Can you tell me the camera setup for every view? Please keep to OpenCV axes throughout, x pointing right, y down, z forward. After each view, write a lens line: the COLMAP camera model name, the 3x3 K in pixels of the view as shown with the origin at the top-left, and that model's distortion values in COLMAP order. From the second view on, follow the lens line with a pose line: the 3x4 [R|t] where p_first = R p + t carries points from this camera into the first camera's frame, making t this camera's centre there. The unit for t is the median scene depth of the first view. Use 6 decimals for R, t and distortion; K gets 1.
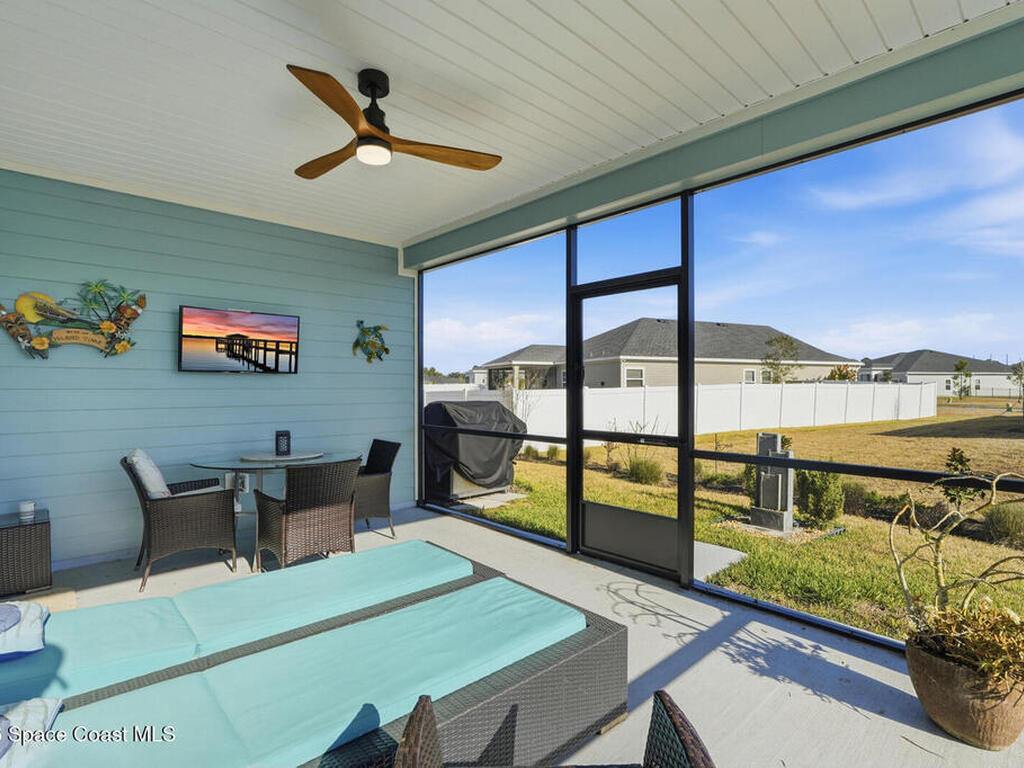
lens RADIAL K [[516.8, 0, 512.0], [0, 516.8, 384.0], [0, 0, 1]] dist [0.002512, 0.000244]
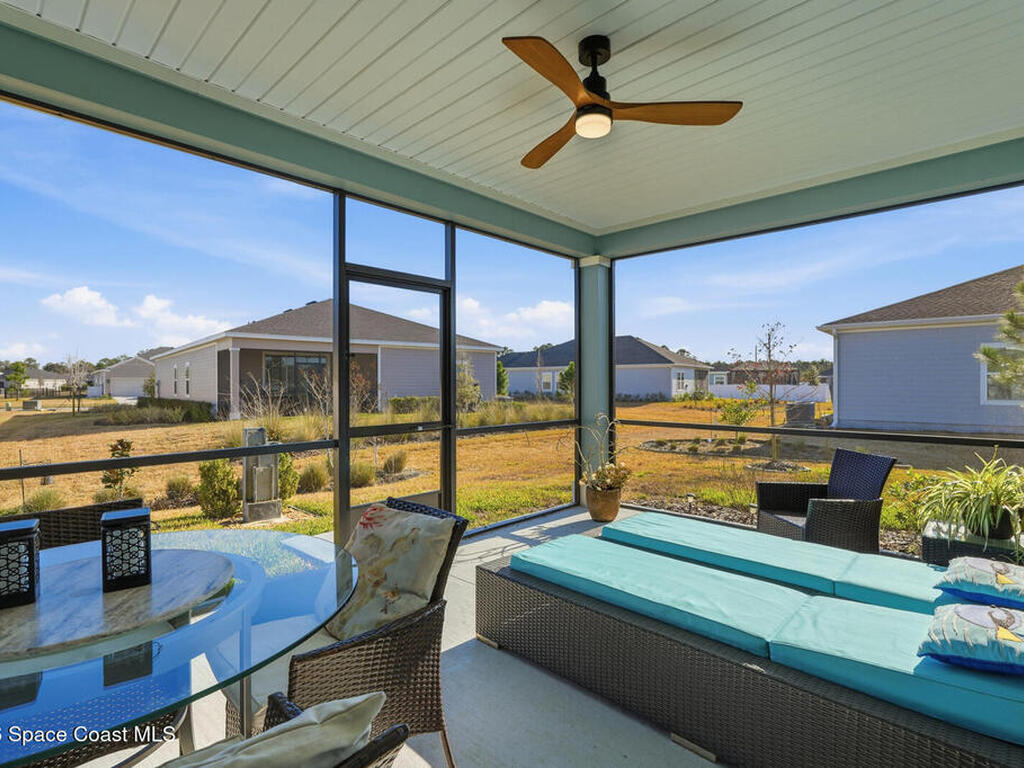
lens RADIAL K [[517.6, 0, 509.6], [0, 517.6, 382.2], [0, 0, 1]] dist [-0.028917, 0.000112]
pose [[-0.051758, 0.002075, 0.998658, -0.991964], [-0.001705, 0.999996, -0.002166, 0.015634], [-0.998658, -0.001815, -0.051754, 1.011608]]
